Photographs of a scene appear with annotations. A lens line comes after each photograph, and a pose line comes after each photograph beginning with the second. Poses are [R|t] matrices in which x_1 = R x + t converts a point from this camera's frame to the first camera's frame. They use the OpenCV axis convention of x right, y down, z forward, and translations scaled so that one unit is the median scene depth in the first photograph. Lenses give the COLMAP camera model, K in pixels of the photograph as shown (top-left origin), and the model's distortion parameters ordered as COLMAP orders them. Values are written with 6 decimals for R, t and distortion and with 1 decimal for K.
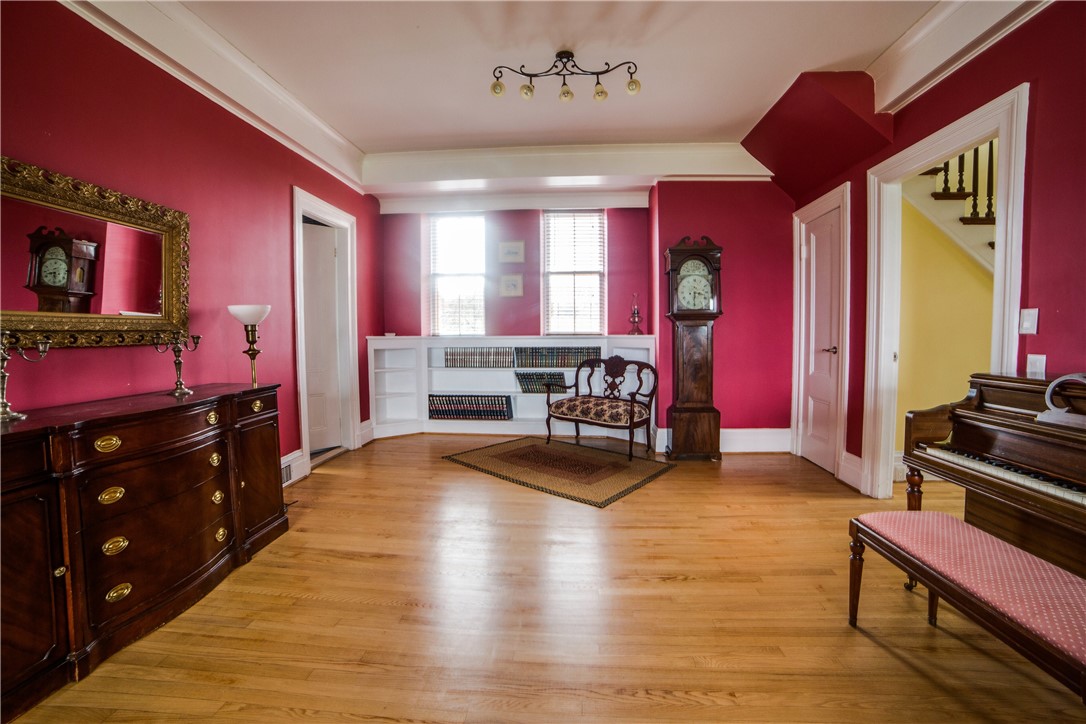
lens RADIAL K [[437.7, 0, 543.6], [0, 437.7, 354.3], [0, 0, 1]] dist [-0.095211, 0.028265]
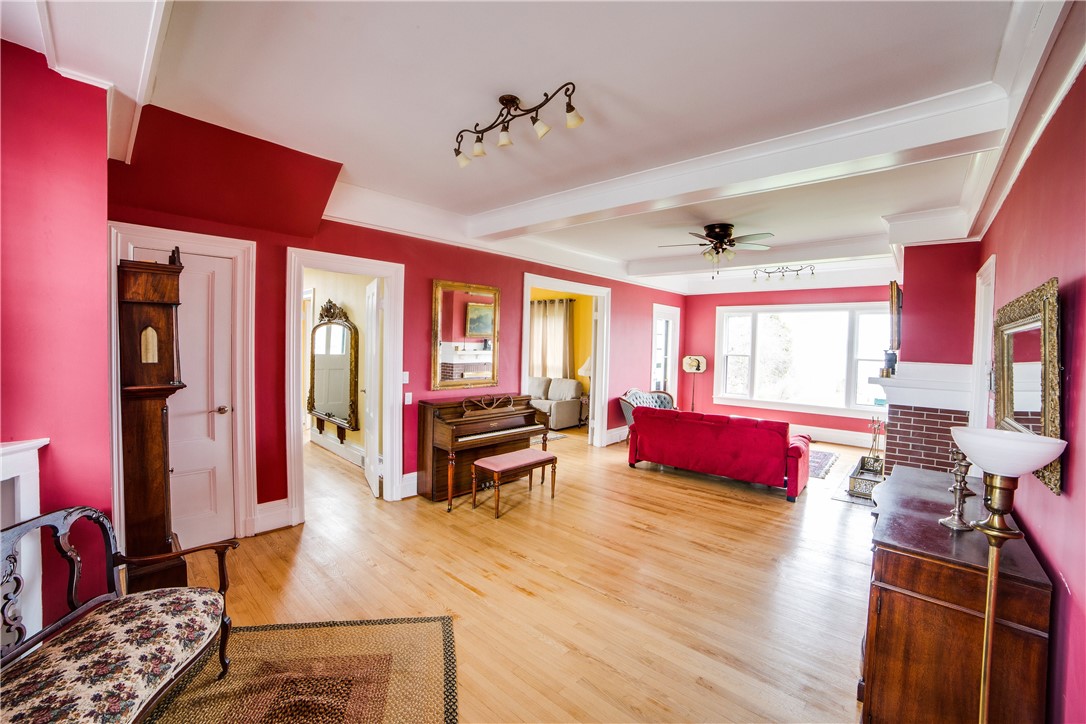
lens RADIAL K [[458.1, 0, 550.8], [0, 458.1, 354.3], [0, 0, 1]] dist [-0.100772, 0.034452]
pose [[-0.797065, -0.032197, 0.603035, -0.584559], [0.007300, 0.997991, 0.062932, -0.241024], [-0.603850, 0.054563, -0.795229, 1.688954]]
